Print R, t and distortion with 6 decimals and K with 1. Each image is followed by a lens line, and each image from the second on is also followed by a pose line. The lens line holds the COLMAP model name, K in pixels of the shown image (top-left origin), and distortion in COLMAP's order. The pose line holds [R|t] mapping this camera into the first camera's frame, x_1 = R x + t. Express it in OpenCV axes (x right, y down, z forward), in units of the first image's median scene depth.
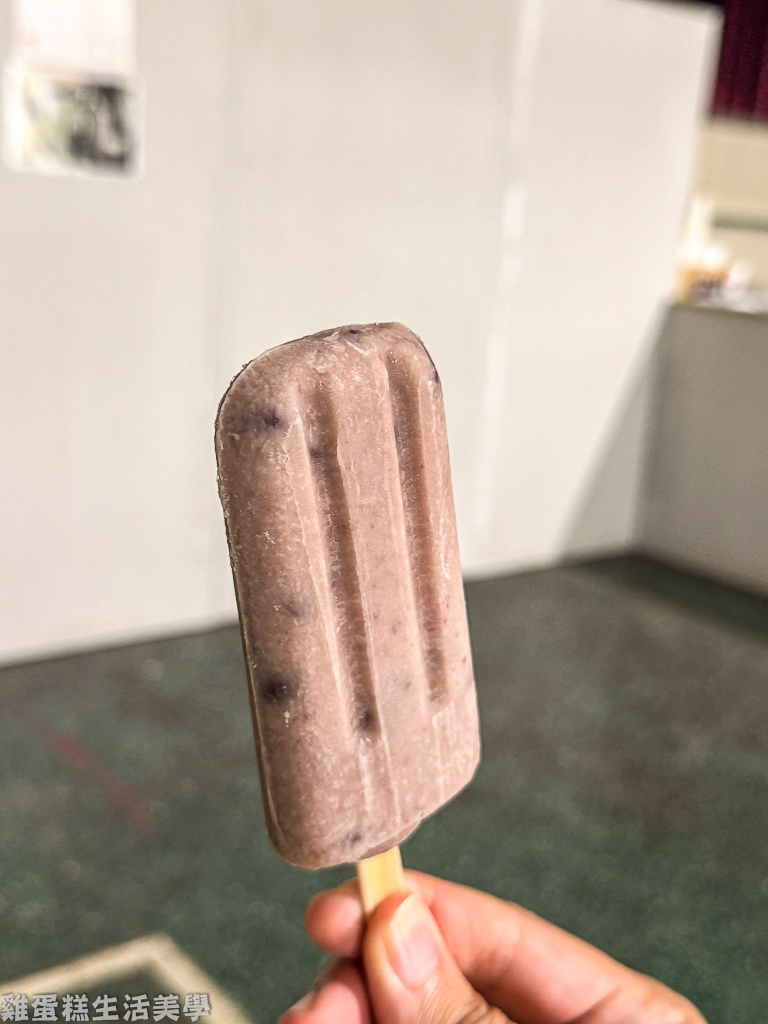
lens RADIAL K [[1119.0, 0, 384.0], [0, 1119.0, 512.0], [0, 0, 1]] dist [0.097786, -0.225184]
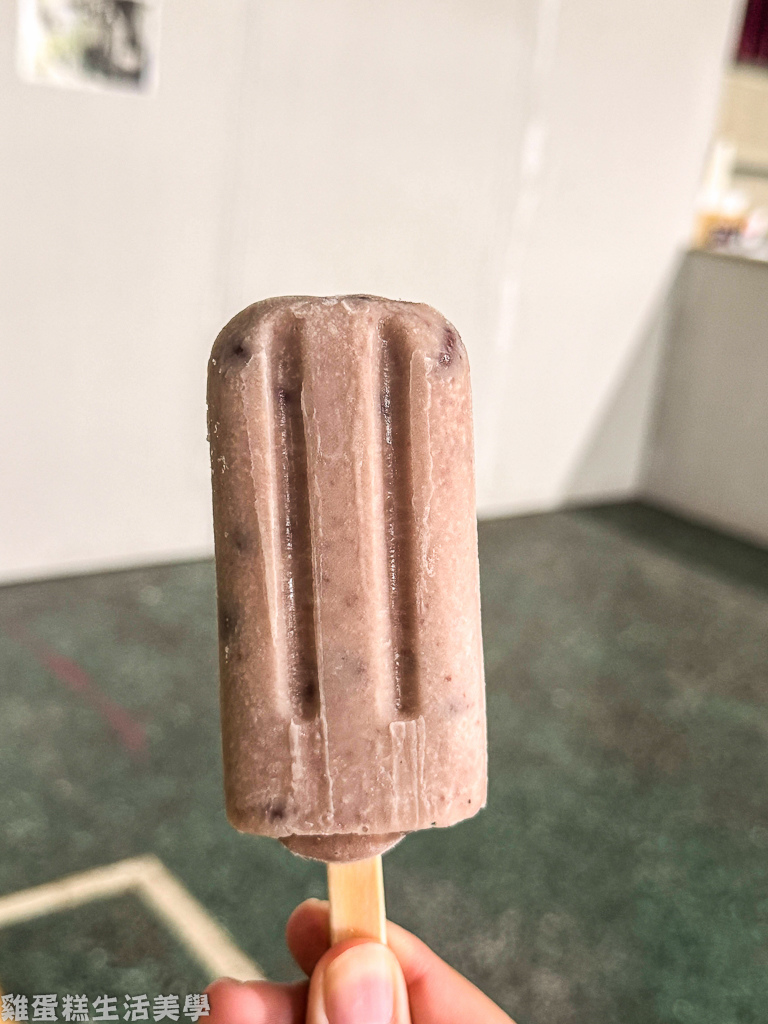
lens RADIAL K [[1119.0, 0, 384.0], [0, 1119.0, 512.0], [0, 0, 1]] dist [0.097786, -0.225184]
pose [[0.790378, 0.169369, -0.588742, 0.611428], [-0.288950, 0.950475, -0.114479, 0.136414], [0.540195, 0.260599, 0.800173, 0.221022]]
